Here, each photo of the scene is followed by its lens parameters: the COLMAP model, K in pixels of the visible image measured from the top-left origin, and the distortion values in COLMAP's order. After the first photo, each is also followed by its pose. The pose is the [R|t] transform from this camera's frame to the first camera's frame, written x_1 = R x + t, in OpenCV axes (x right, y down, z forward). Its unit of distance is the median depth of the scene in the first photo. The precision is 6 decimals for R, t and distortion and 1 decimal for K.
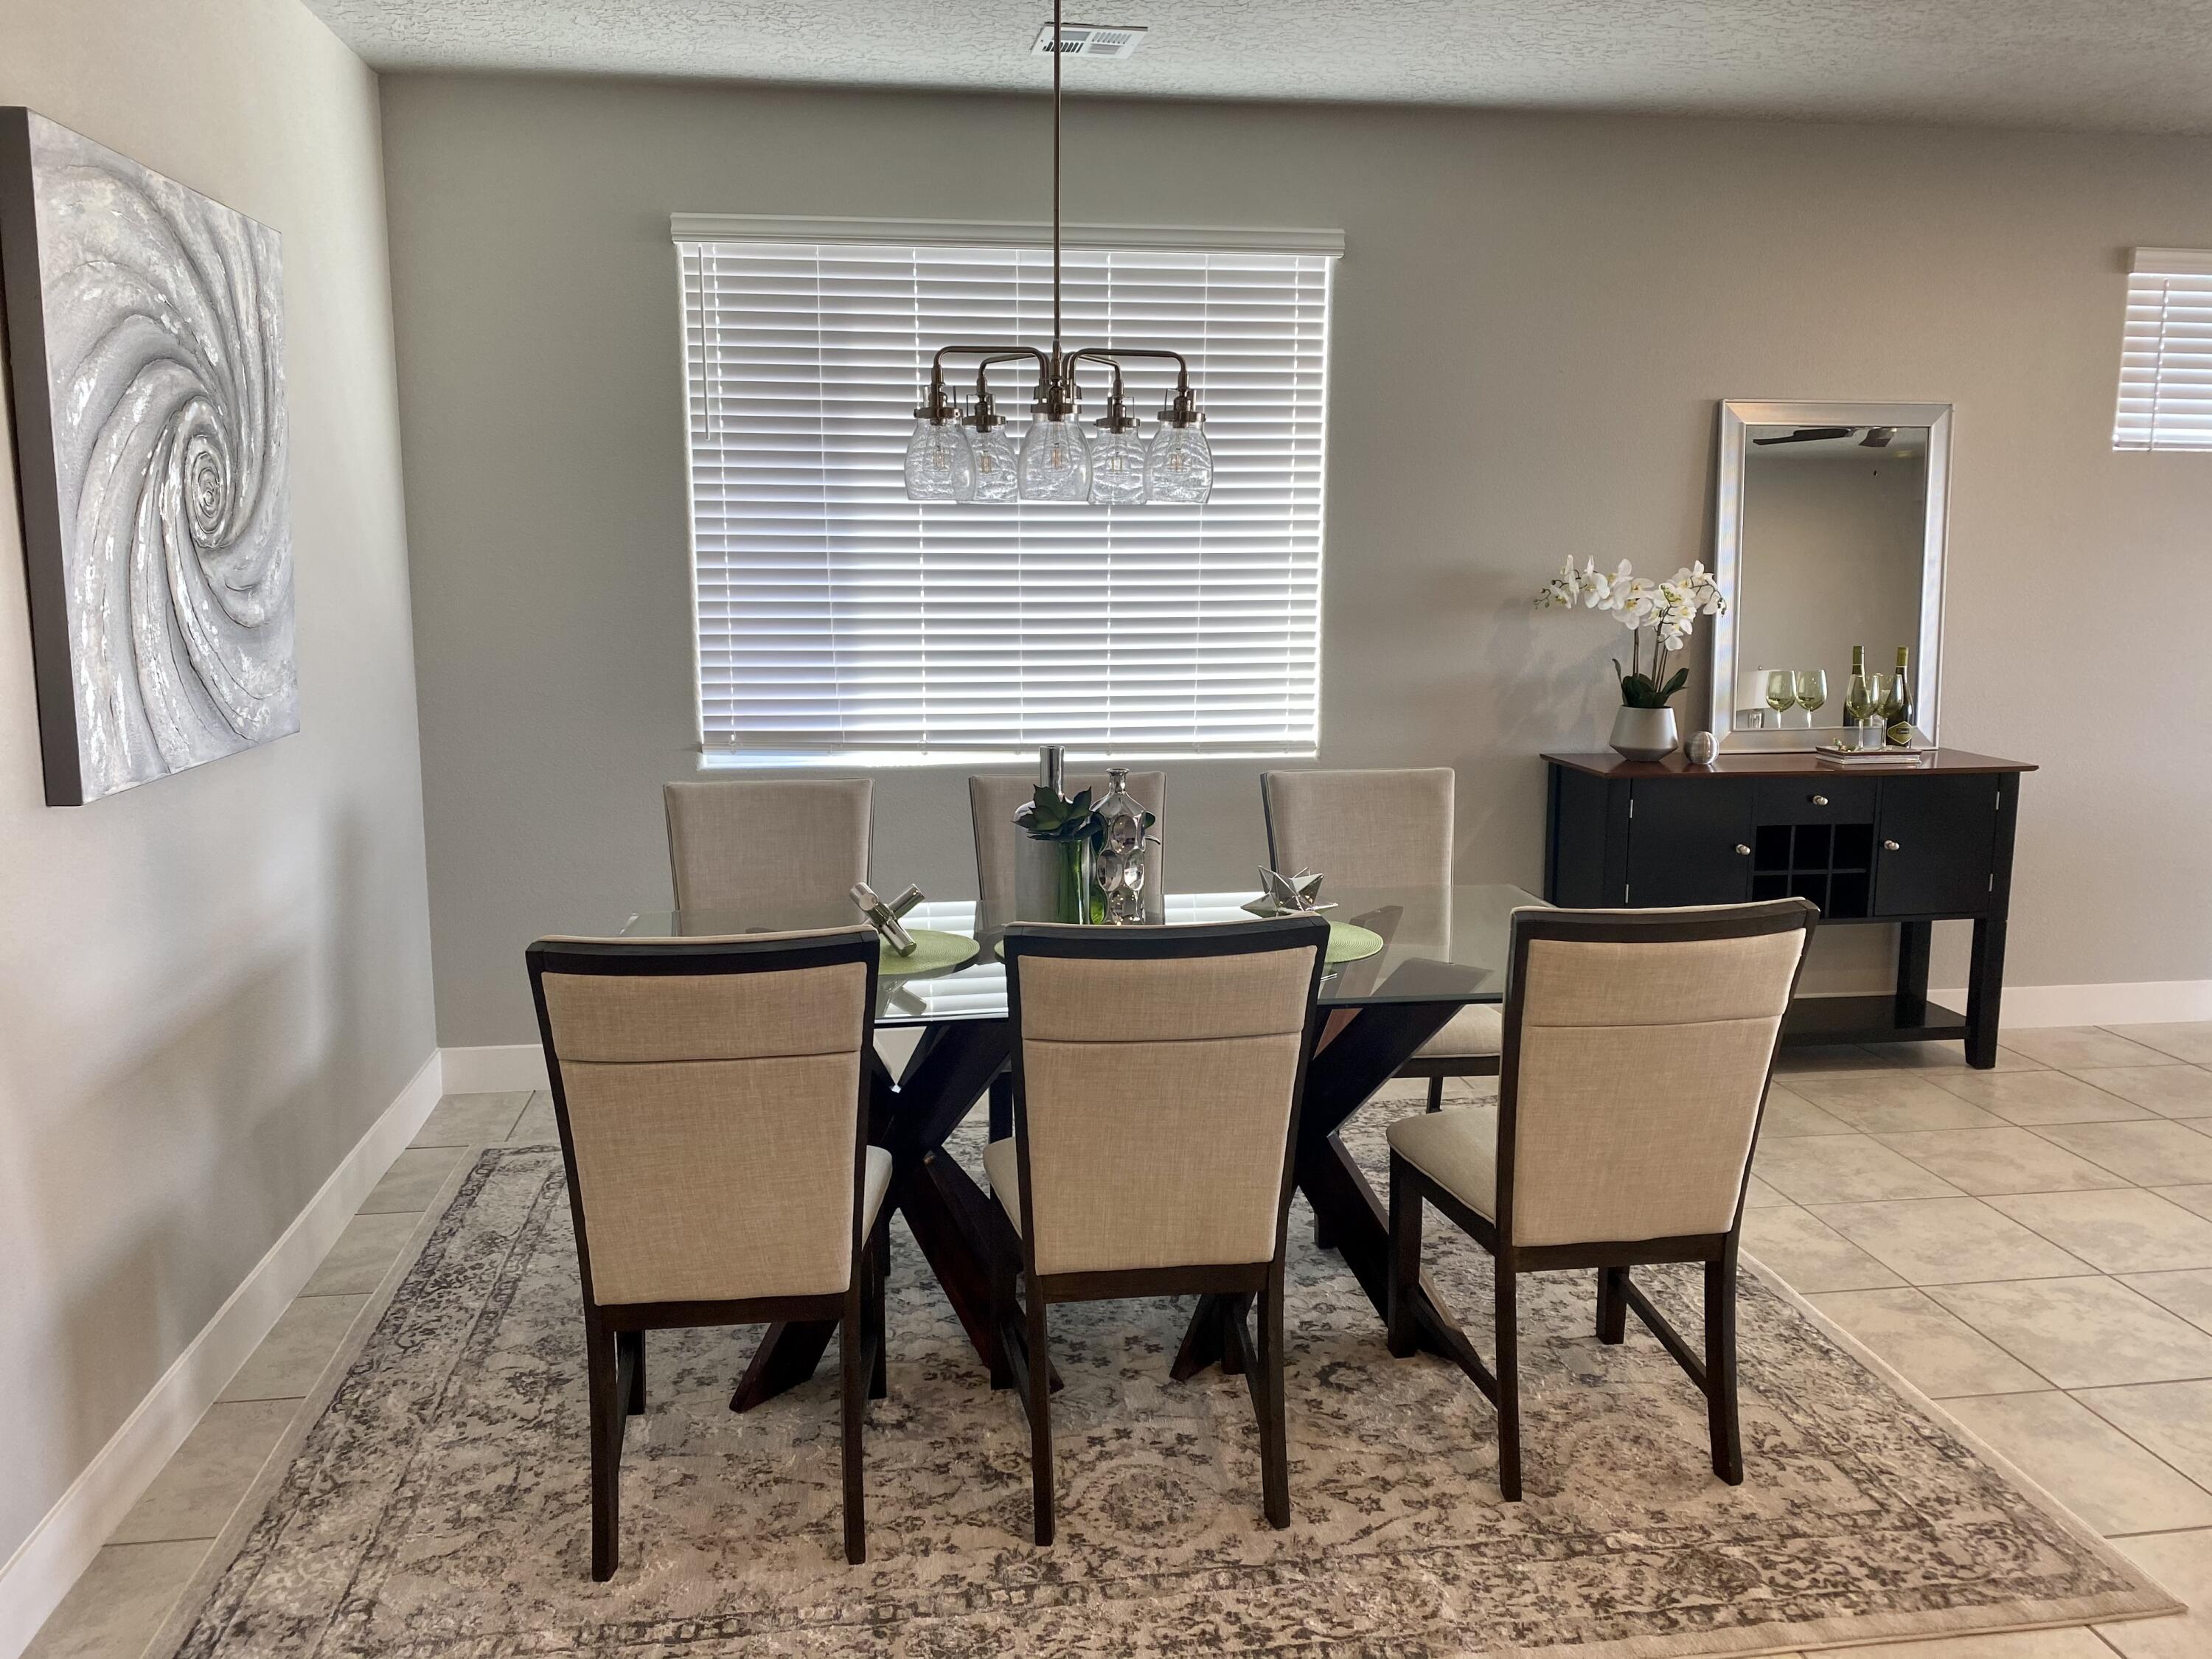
lens RADIAL K [[1681.4, 0, 1108.2], [0, 1681.4, 813.0], [0, 0, 1]] dist [0.045096, -0.056192]
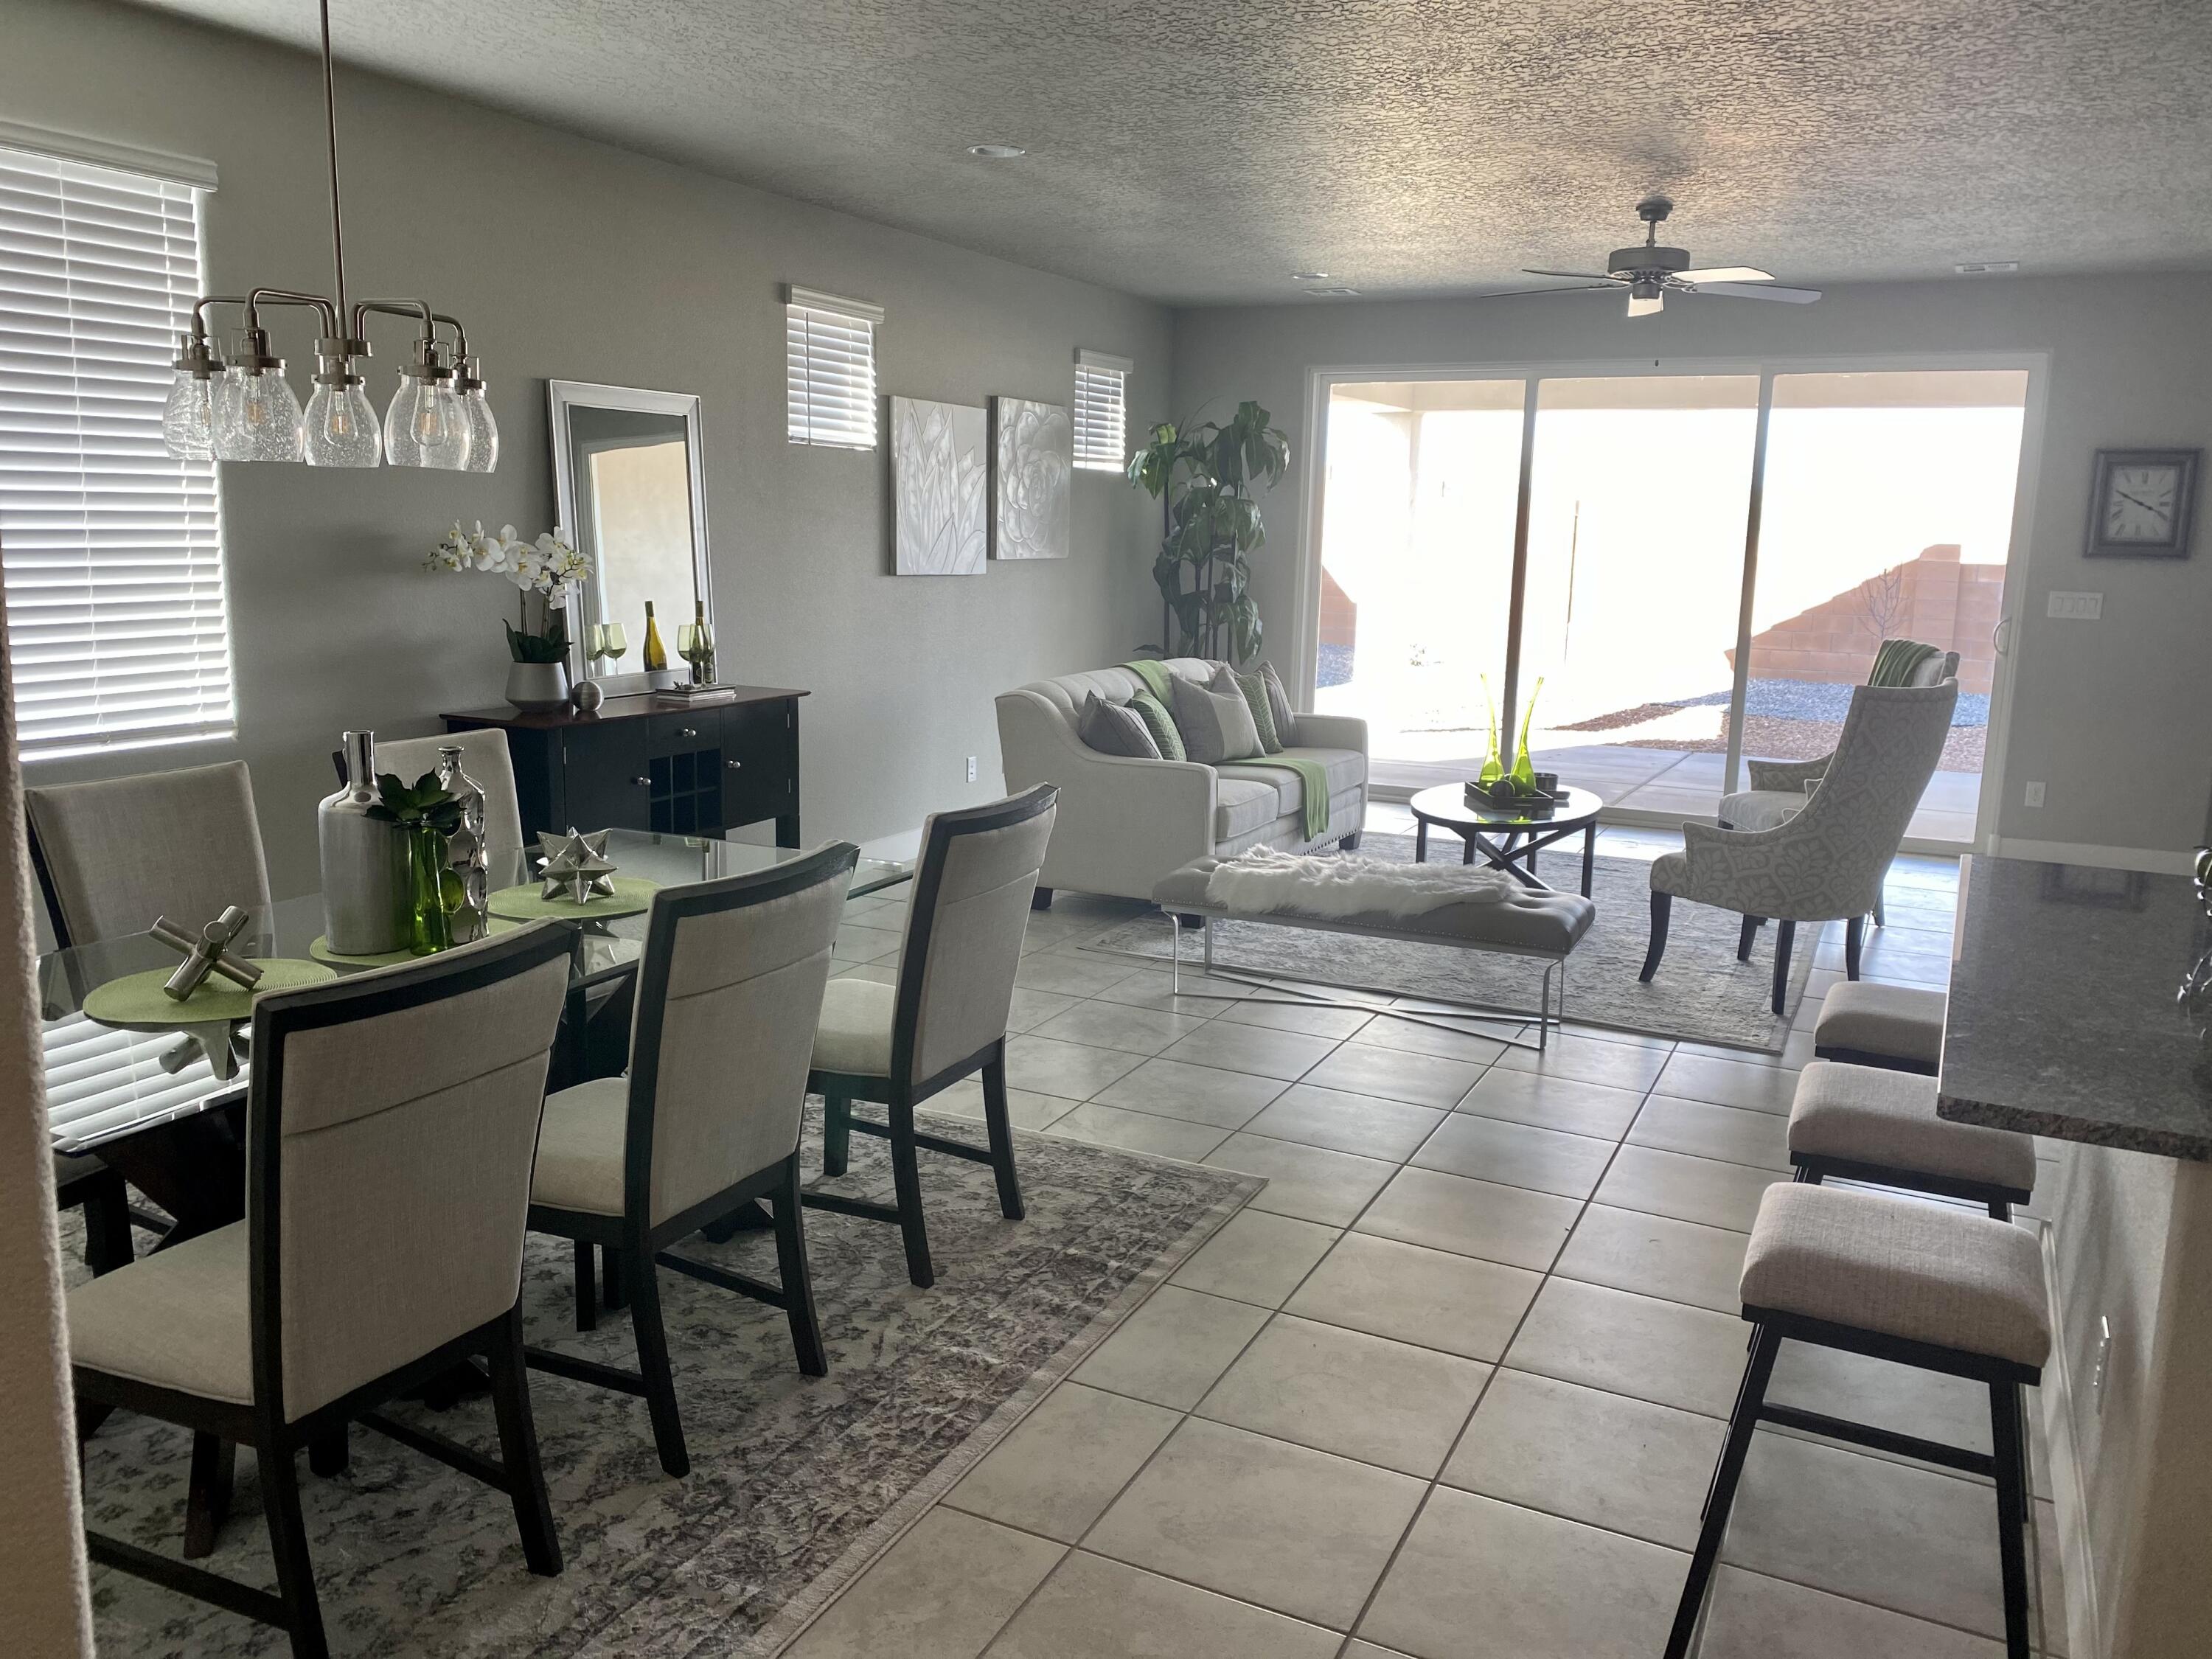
lens RADIAL K [[1681.4, 0, 1110.0], [0, 1681.4, 802.3], [0, 0, 1]] dist [0.045096, -0.056192]
pose [[0.565062, -0.126130, 0.815350, -0.443047], [0.107096, 0.991097, 0.079097, -0.024216], [-0.818068, 0.042626, 0.573540, 0.102062]]
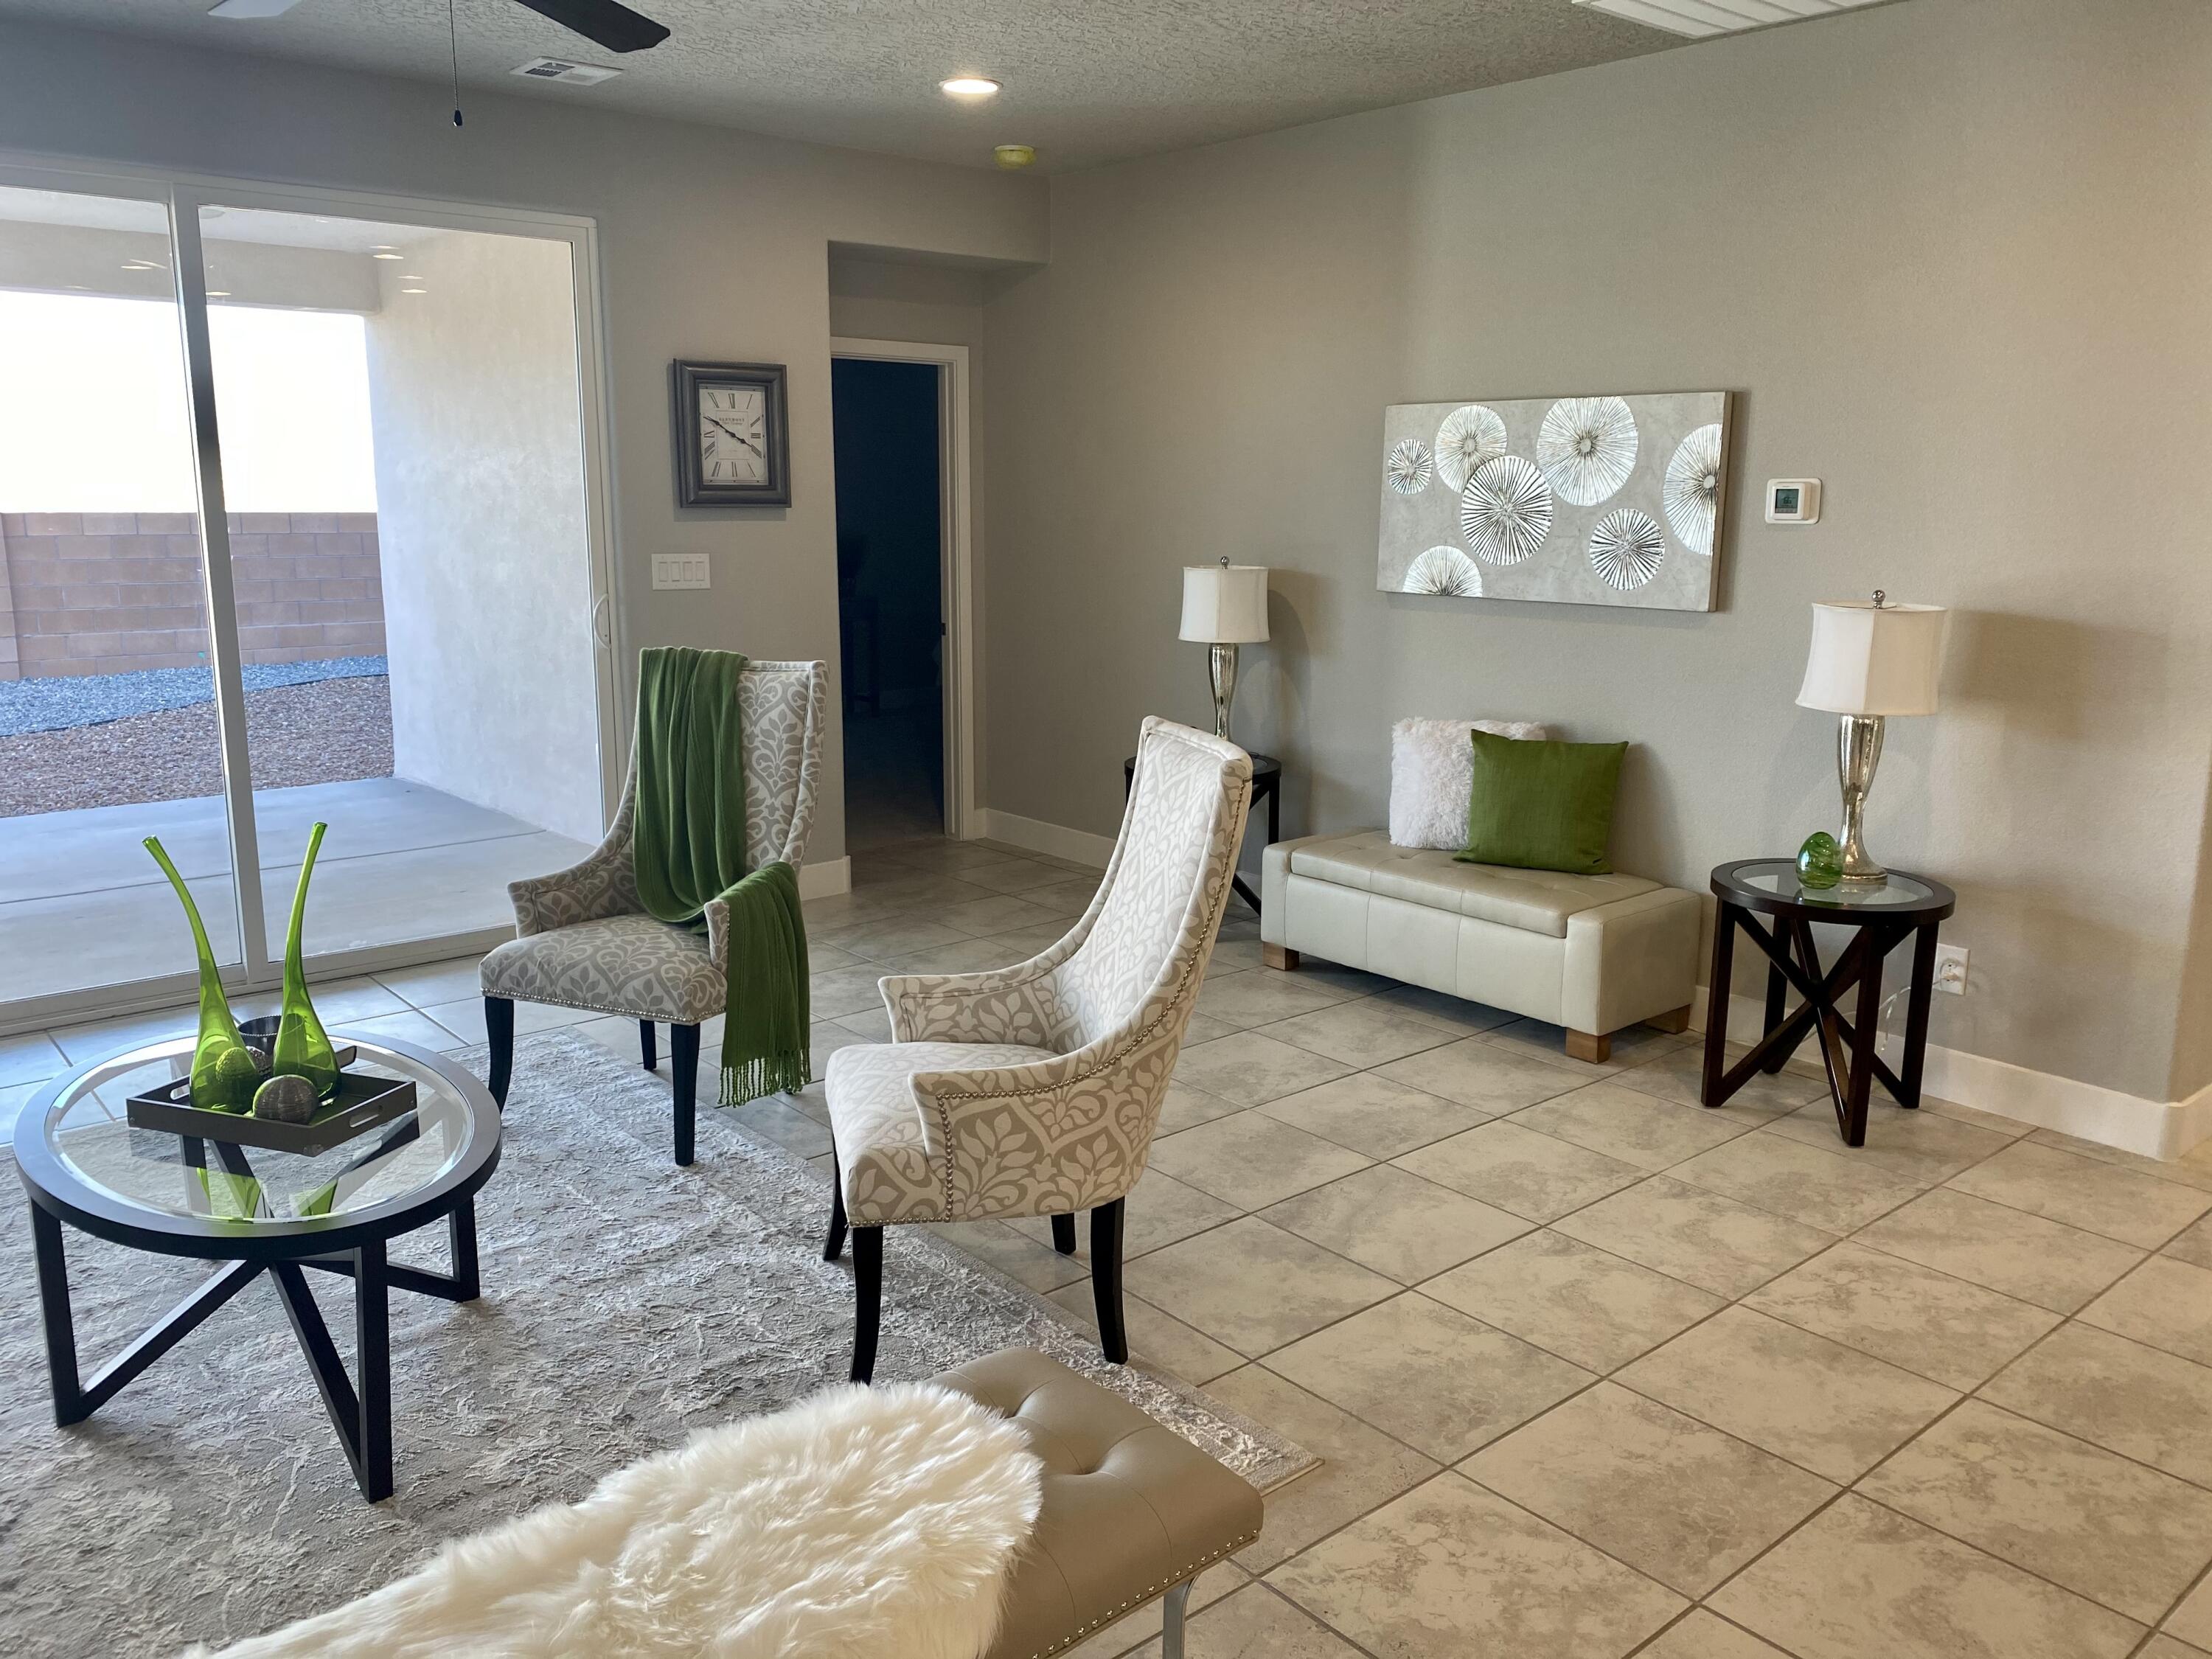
lens RADIAL K [[1681.4, 0, 1116.7], [0, 1681.4, 808.7], [0, 0, 1]] dist [0.045096, -0.056192]
pose [[-0.536567, -0.162978, 0.827970, 0.369507], [0.127342, 0.954298, 0.270369, -0.125767], [-0.834194, 0.250506, -0.491291, 0.757916]]
